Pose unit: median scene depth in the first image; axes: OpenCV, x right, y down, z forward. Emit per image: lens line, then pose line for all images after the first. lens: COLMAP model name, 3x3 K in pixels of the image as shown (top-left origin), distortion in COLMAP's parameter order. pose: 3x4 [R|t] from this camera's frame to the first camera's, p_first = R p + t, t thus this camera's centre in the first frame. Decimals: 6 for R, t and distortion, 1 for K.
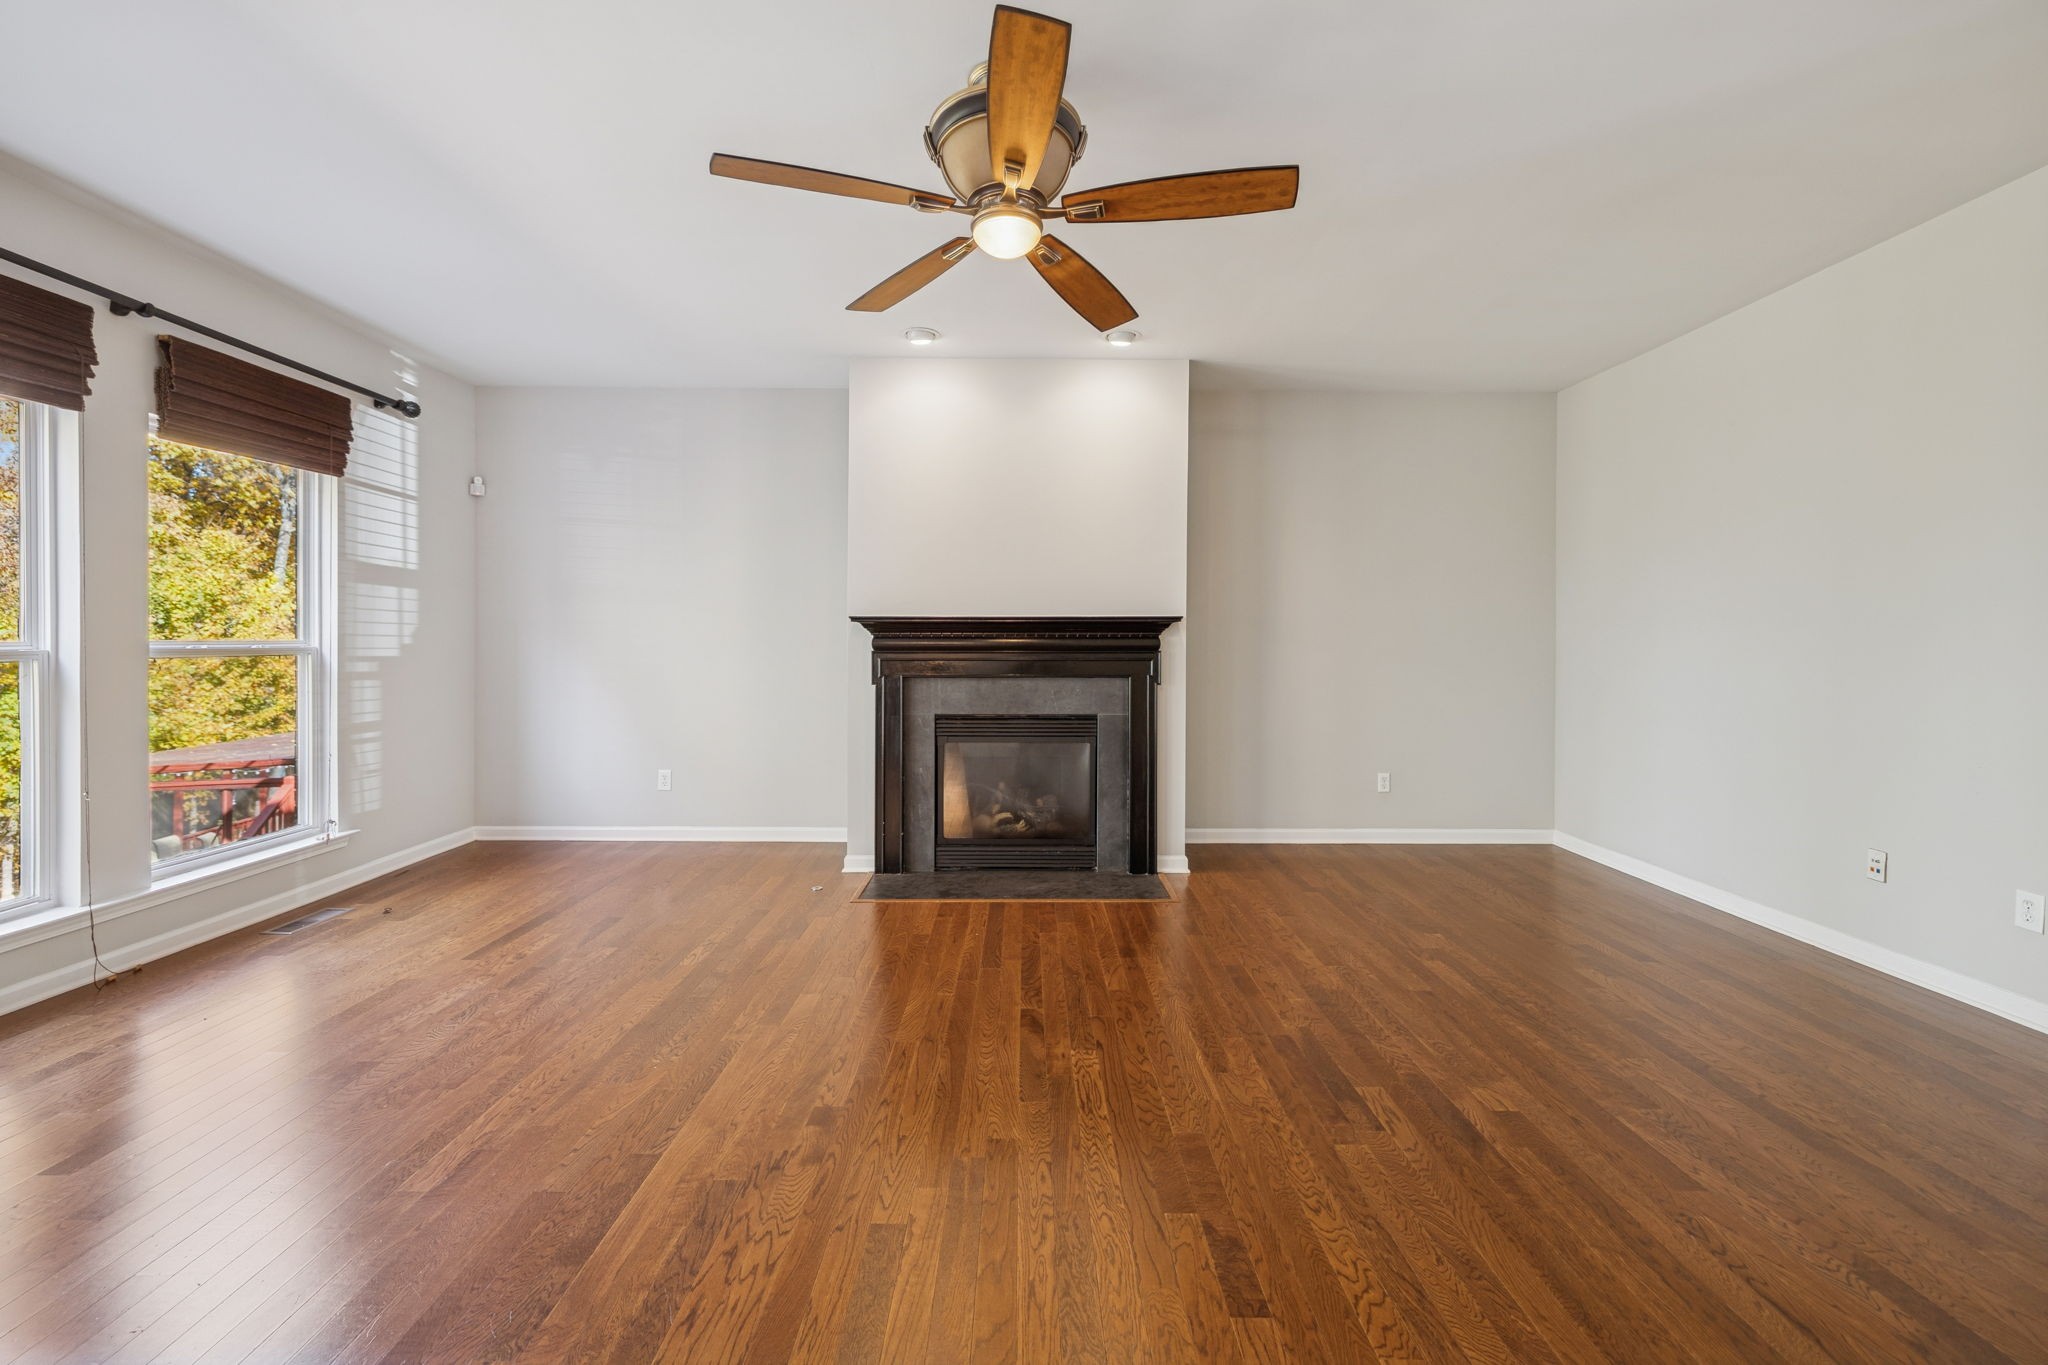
lens RADIAL K [[861.8, 0, 1028.5], [0, 861.8, 649.1], [0, 0, 1]] dist [-0.000497, 0.000075]
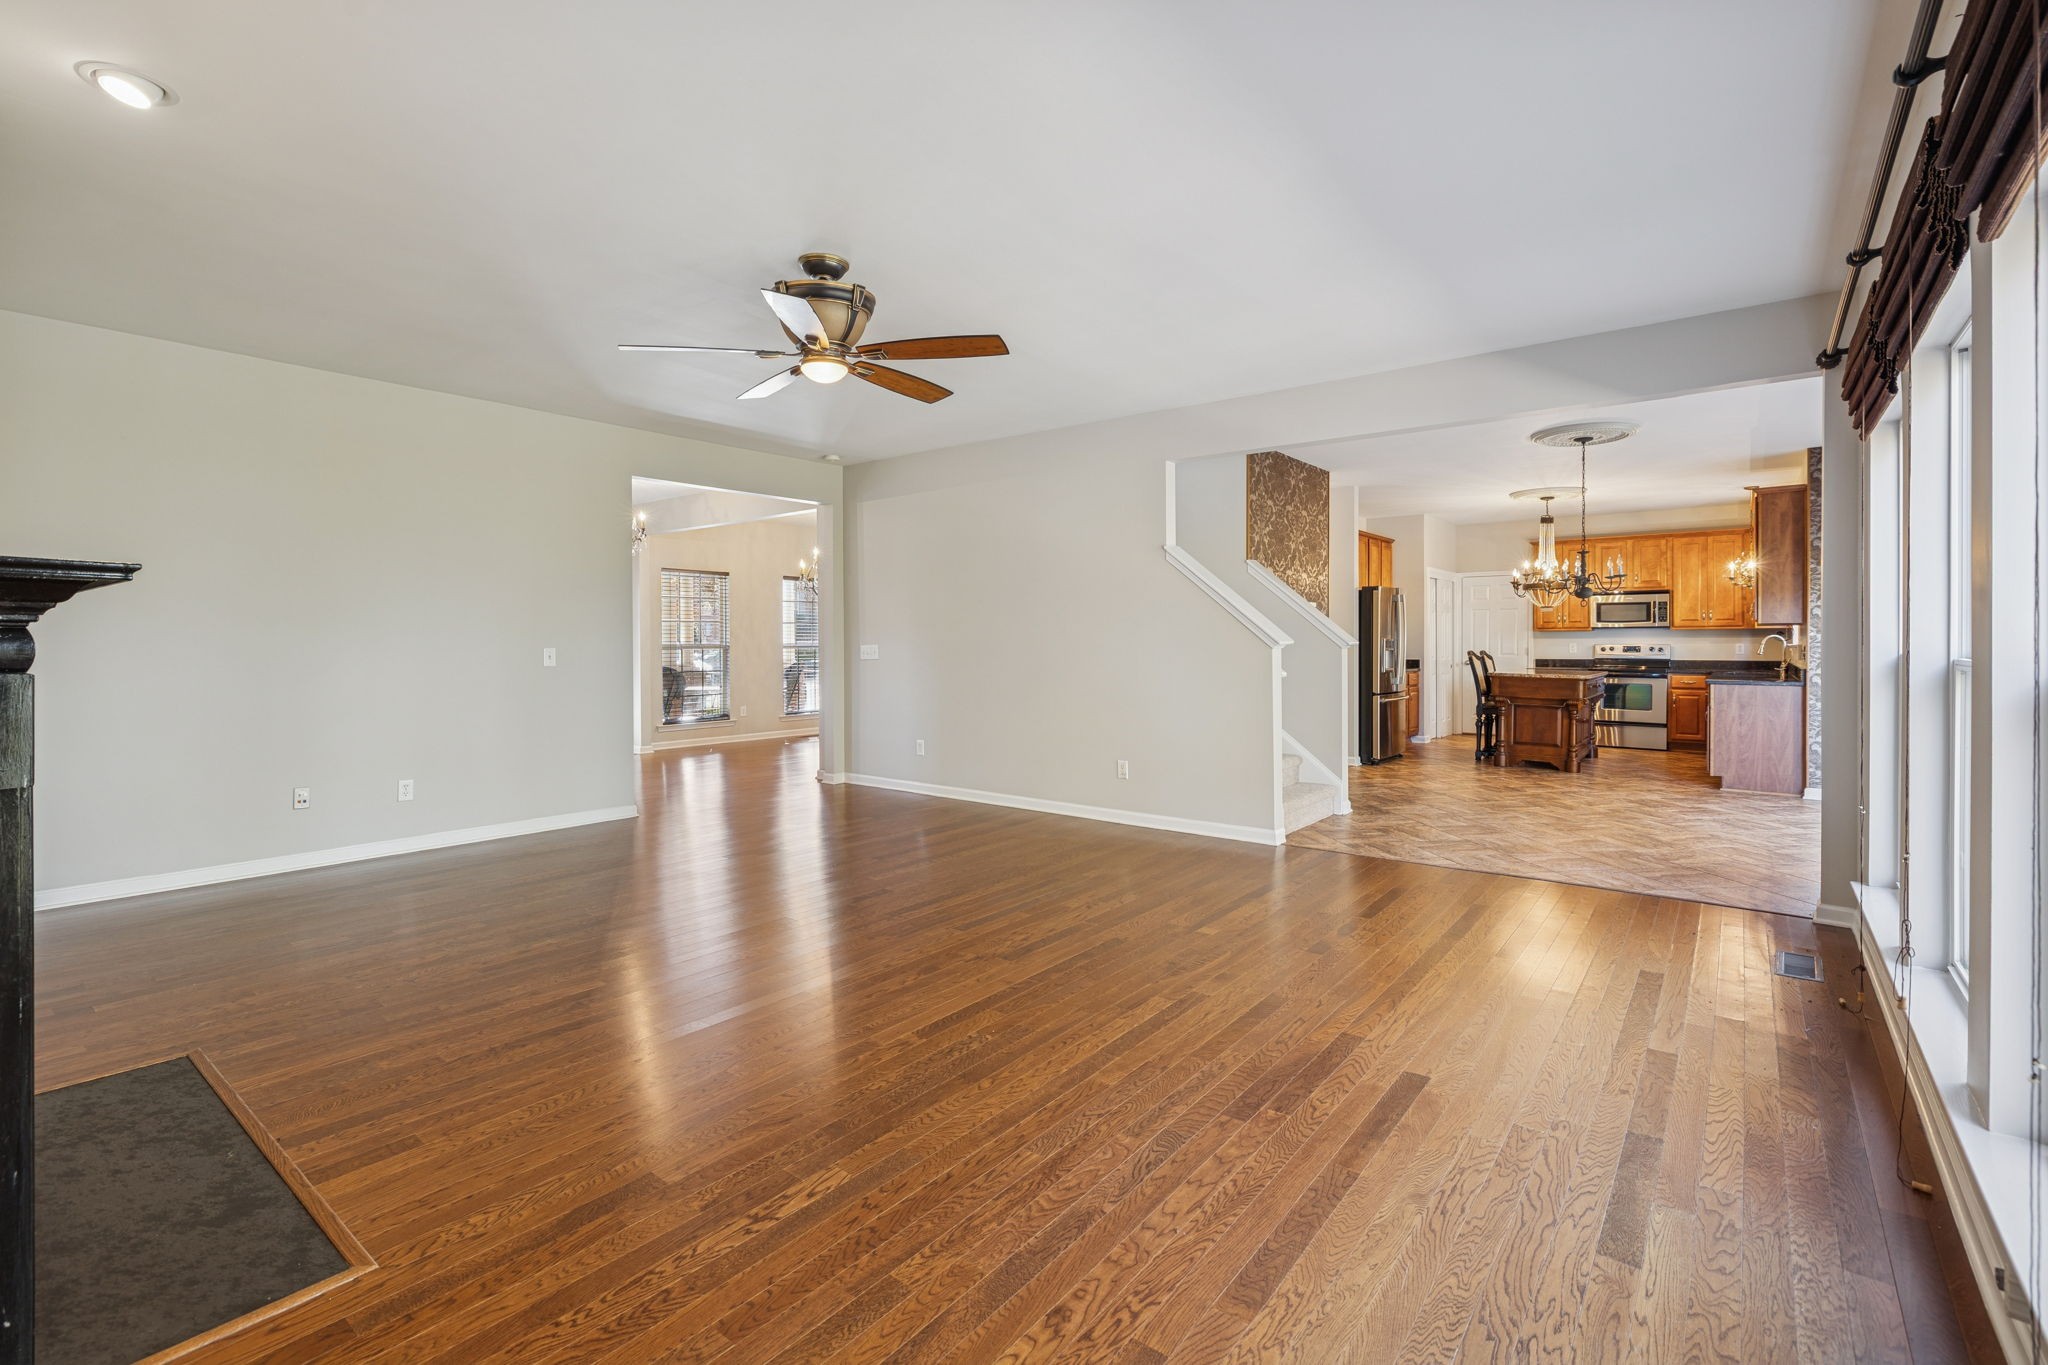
lens RADIAL K [[911.1, 0, 1031.0], [0, 911.1, 649.8], [0, 0, 1]] dist [-0.001549, -0.000429]
pose [[-0.783194, -0.007351, 0.621734, -0.648386], [-0.000505, 0.999937, 0.011186, -0.008704], [-0.621778, 0.008447, -0.783148, 1.021787]]
